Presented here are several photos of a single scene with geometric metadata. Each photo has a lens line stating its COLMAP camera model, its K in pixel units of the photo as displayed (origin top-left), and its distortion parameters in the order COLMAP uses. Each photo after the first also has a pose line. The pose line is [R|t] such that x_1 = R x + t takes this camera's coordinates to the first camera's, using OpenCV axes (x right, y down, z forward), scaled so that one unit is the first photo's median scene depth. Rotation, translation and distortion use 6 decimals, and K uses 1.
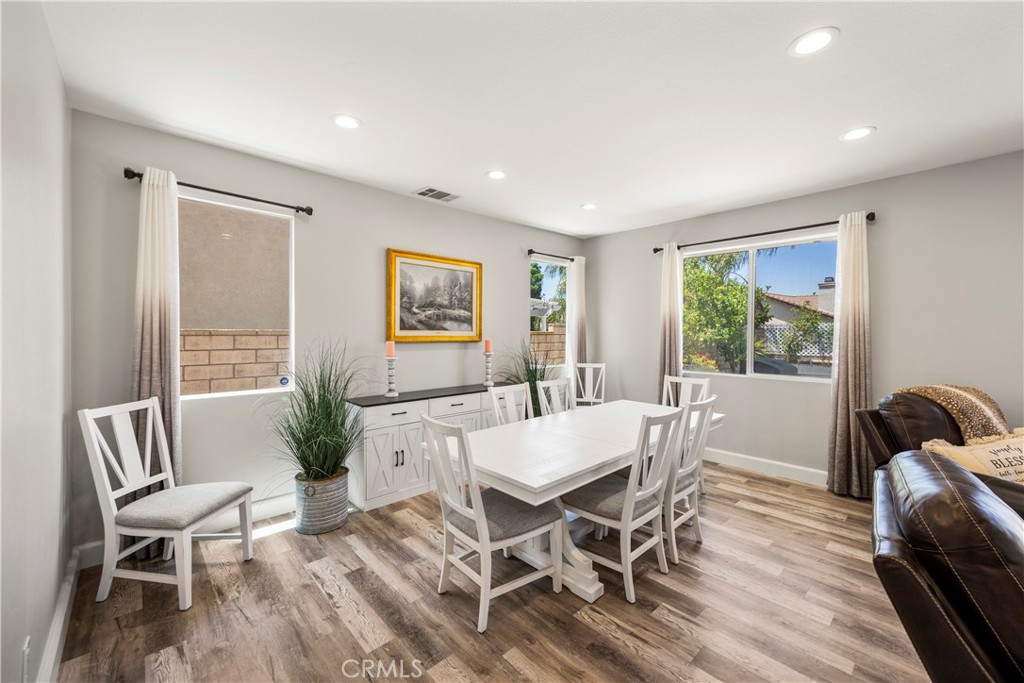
lens RADIAL K [[400.0, 0, 500.1], [0, 400.0, 335.4], [0, 0, 1]] dist [0.018022, 0.000155]
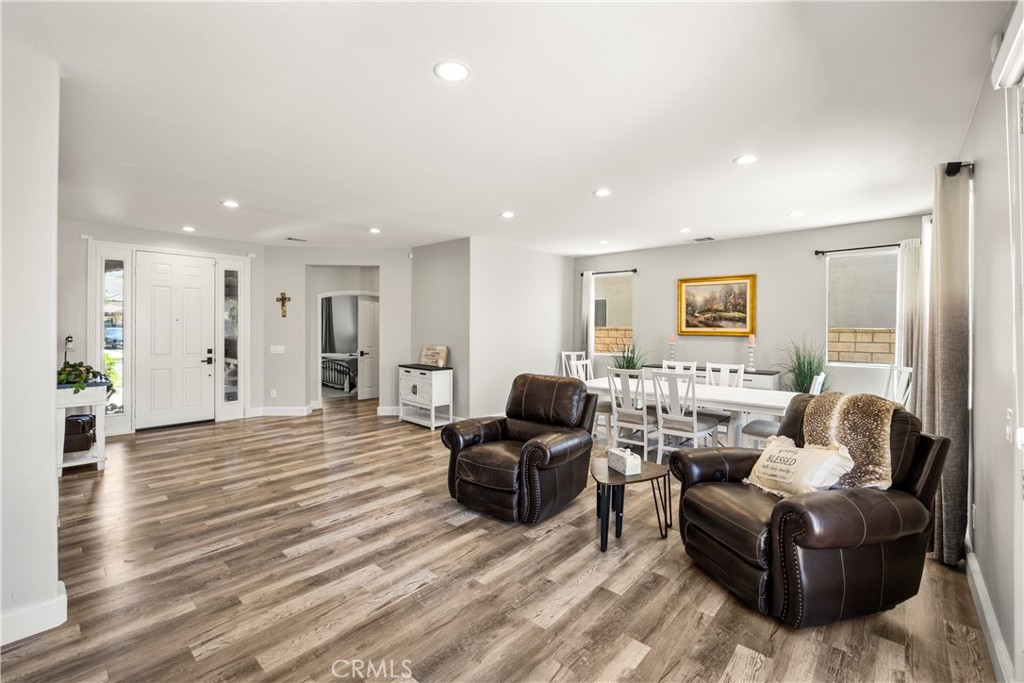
lens RADIAL K [[428.1, 0, 514.1], [0, 428.1, 328.4], [0, 0, 1]] dist [-0.001848, -0.000271]
pose [[0.104897, 0.001172, -0.994482, 1.377021], [-0.010254, 0.999947, 0.000097, -0.002362], [0.994430, 0.010188, 0.104903, 0.118915]]
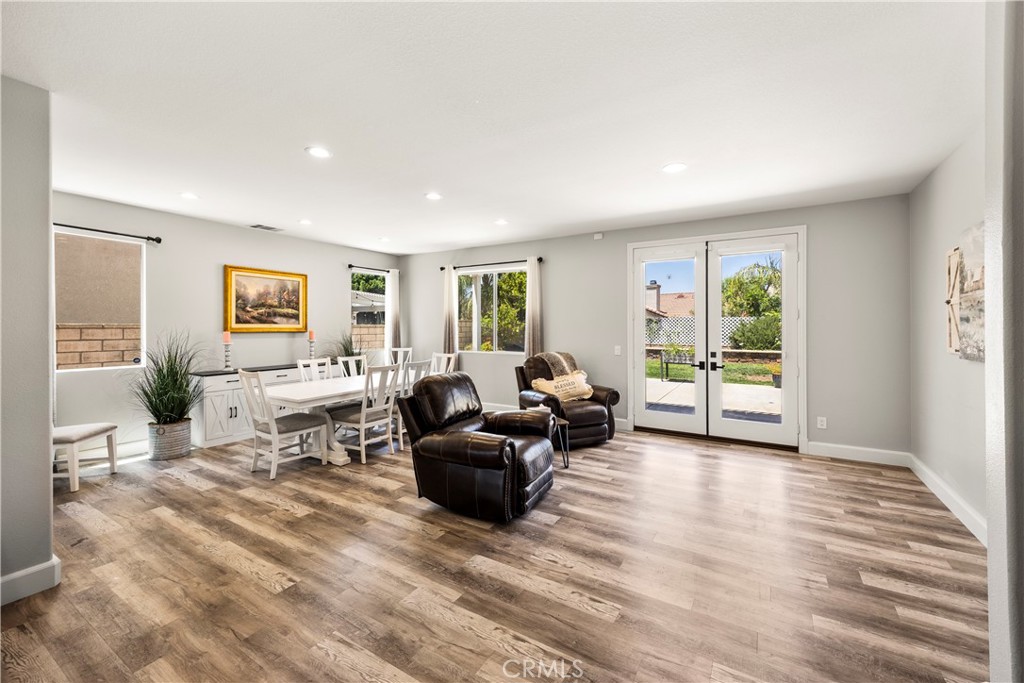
lens RADIAL K [[417.2, 0, 513.0], [0, 417.2, 327.2], [0, 0, 1]] dist [0.009997, -0.000106]
pose [[0.959509, -0.003851, 0.281651, 0.256315], [0.005135, 0.999980, -0.003822, 0.009033], [-0.281630, 0.005113, 0.959509, -0.644062]]
